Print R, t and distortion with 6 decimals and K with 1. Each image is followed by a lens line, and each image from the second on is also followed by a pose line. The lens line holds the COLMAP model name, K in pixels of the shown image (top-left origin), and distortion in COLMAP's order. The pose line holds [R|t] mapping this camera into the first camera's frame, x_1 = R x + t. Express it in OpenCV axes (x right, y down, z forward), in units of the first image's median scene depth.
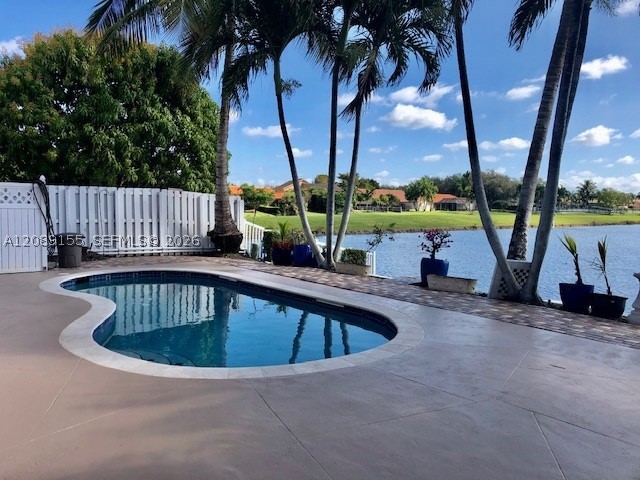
lens RADIAL K [[530.9, 0, 308.8], [0, 530.9, 230.1], [0, 0, 1]] dist [-0.001214, -0.004964]
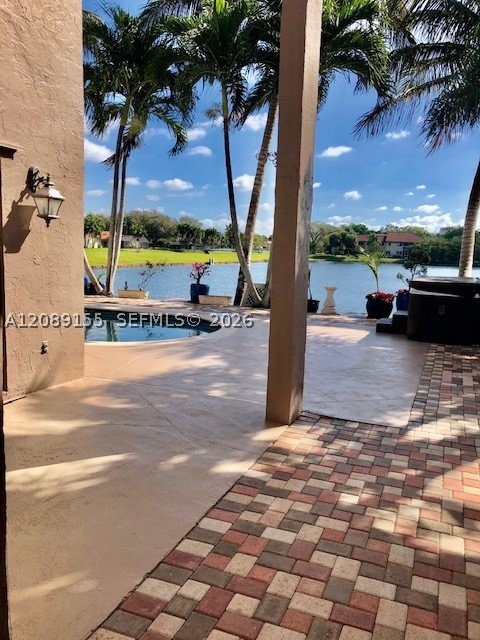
lens RADIAL K [[521.0, 0, 240.0], [0, 521.0, 320.0], [0, 0, 1]] dist [0.014722, 0.005243]
pose [[0.874314, -0.050119, 0.482767, -0.236336], [0.001221, 0.994878, 0.101071, 0.006719], [-0.485360, -0.087779, 0.869897, -0.190510]]
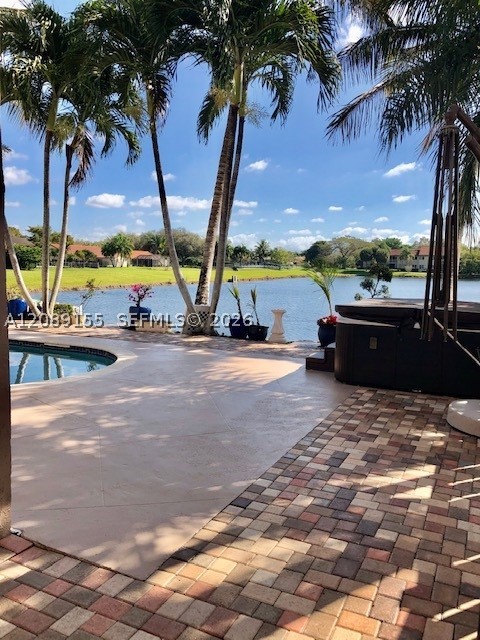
lens RADIAL K [[521.0, 0, 240.0], [0, 521.0, 320.0], [0, 0, 1]] dist [0.014722, 0.005243]
pose [[0.905654, -0.042749, 0.421856, -0.046377], [0.014996, 0.997512, 0.068889, 0.002473], [-0.423751, -0.056064, 0.904042, -0.143644]]
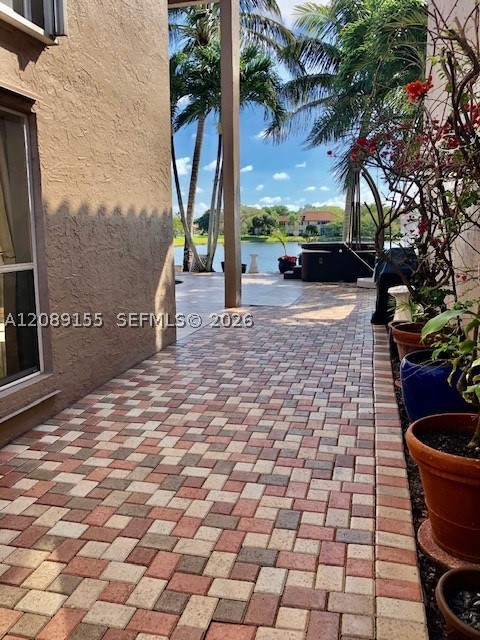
lens RADIAL K [[521.0, 0, 240.0], [0, 521.0, 320.0], [0, 0, 1]] dist [0.014722, 0.005243]
pose [[0.795570, -0.117366, 0.594385, -0.451403], [0.045836, 0.989905, 0.134114, 0.026662], [-0.604125, -0.079453, 0.792919, -0.464010]]
